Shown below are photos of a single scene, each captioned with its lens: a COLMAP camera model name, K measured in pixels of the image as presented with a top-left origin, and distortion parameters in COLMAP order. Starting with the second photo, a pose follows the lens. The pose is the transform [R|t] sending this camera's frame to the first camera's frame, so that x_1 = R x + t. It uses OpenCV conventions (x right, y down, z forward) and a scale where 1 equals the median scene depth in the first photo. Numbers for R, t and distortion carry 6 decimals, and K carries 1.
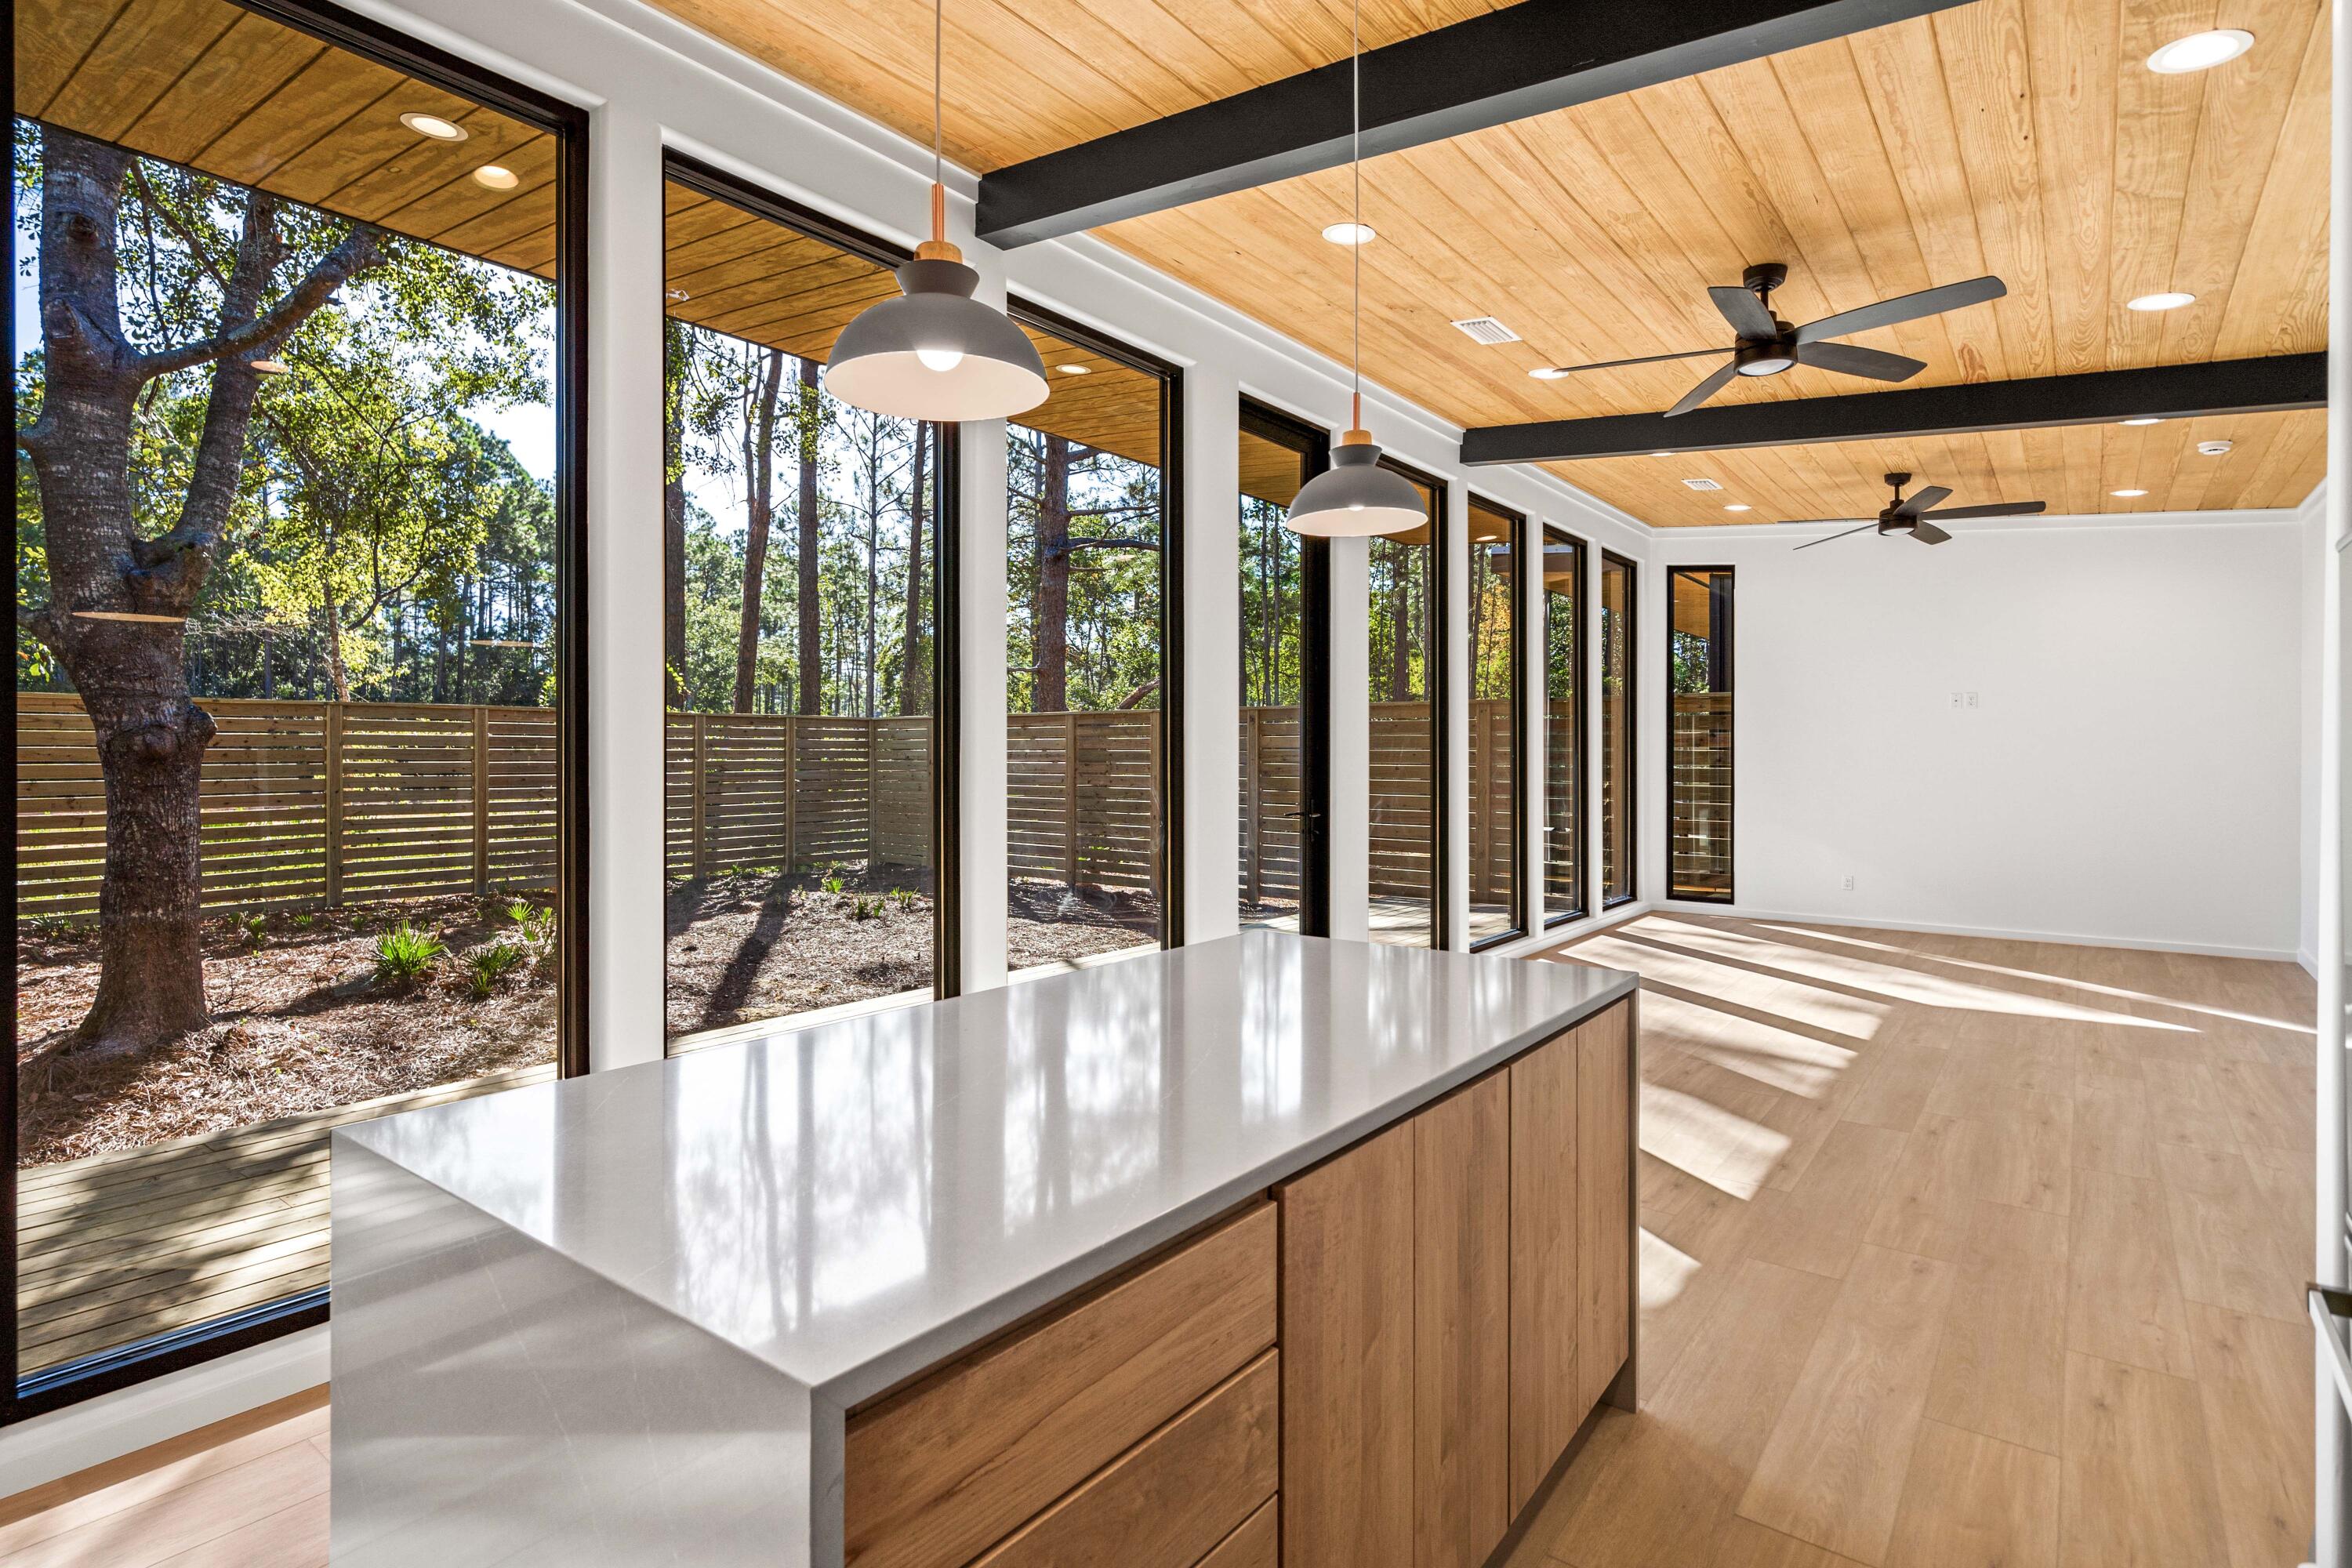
lens RADIAL K [[1189.5, 0, 1145.4], [0, 1189.5, 752.5], [0, 0, 1]] dist [-0.001222, 0.000013]
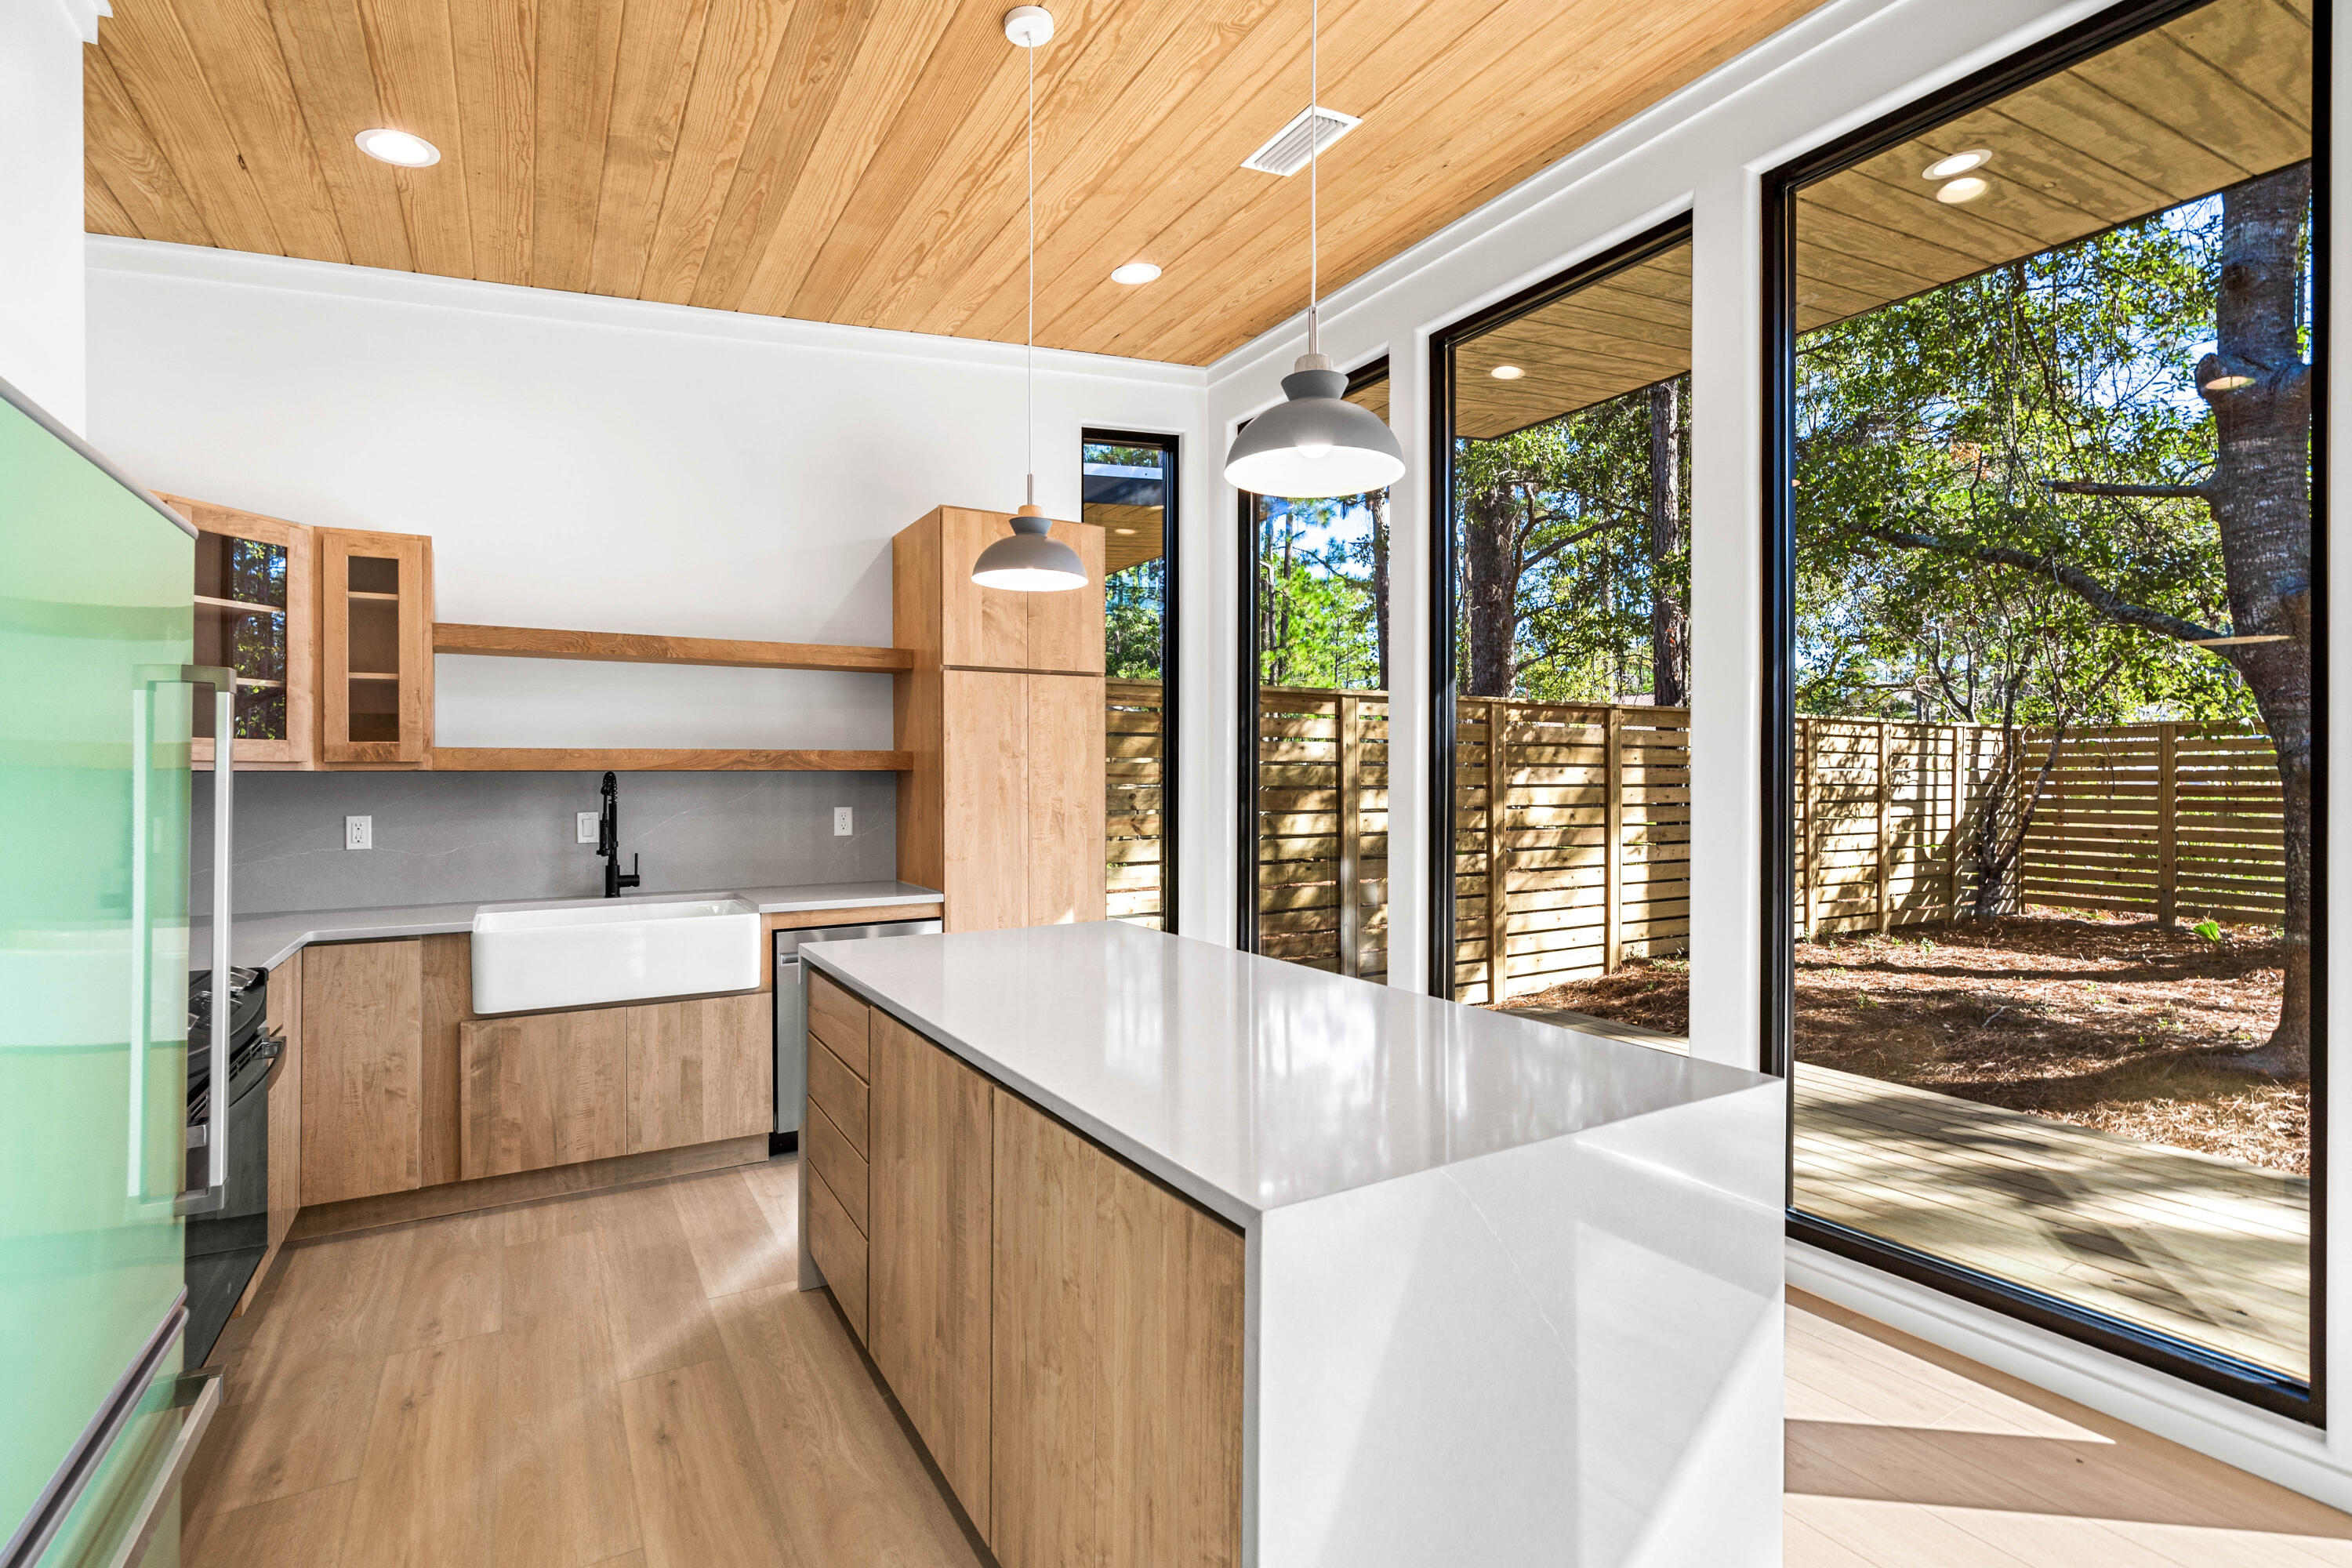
lens RADIAL K [[1093.2, 0, 1164.6], [0, 1093.2, 762.0], [0, 0, 1]] dist [0.000224, 0.000816]
pose [[-0.360283, -0.010822, -0.932780, 0.279815], [-0.001013, 0.999937, -0.011210, 0.001291], [0.932842, -0.003093, -0.360272, 0.369447]]
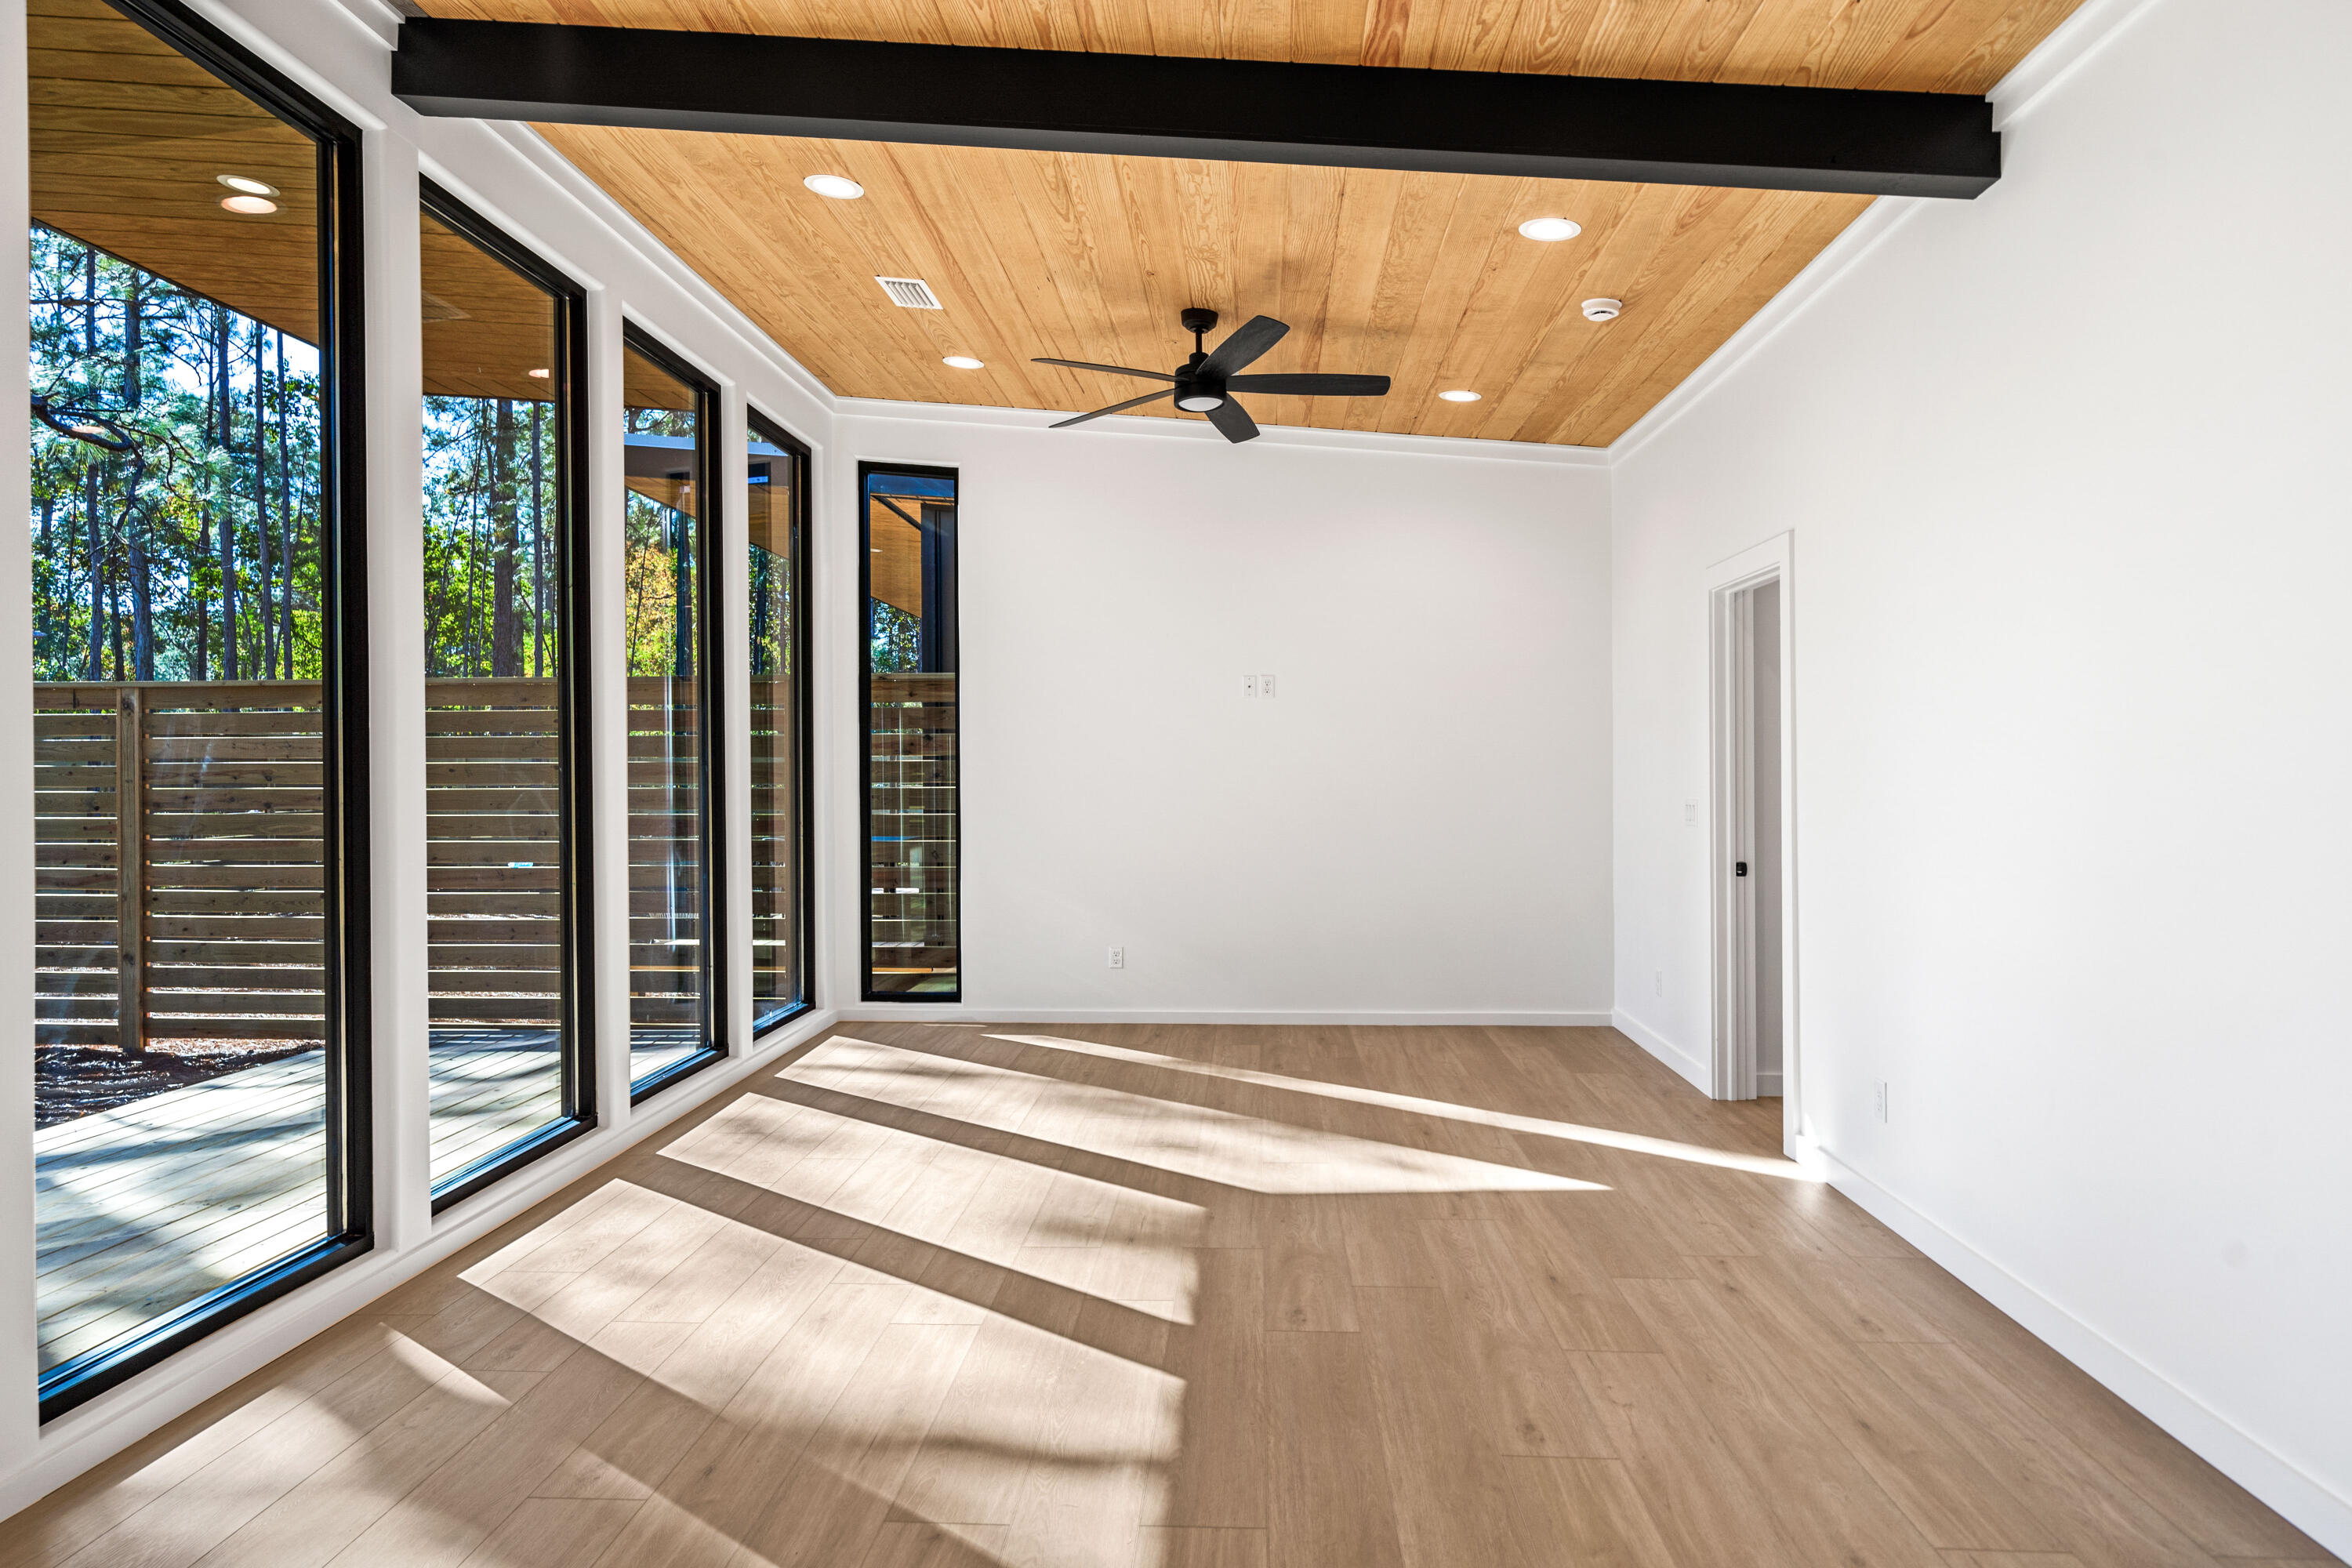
lens RADIAL K [[1472.3, 0, 1180.2], [0, 1472.3, 764.4], [0, 0, 1]] dist [0.005346, 0.002480]
pose [[0.816187, -0.004155, 0.577773, 0.178416], [0.005793, 0.999983, -0.000991, 0.003364], [-0.577759, 0.004156, 0.816197, 0.377355]]
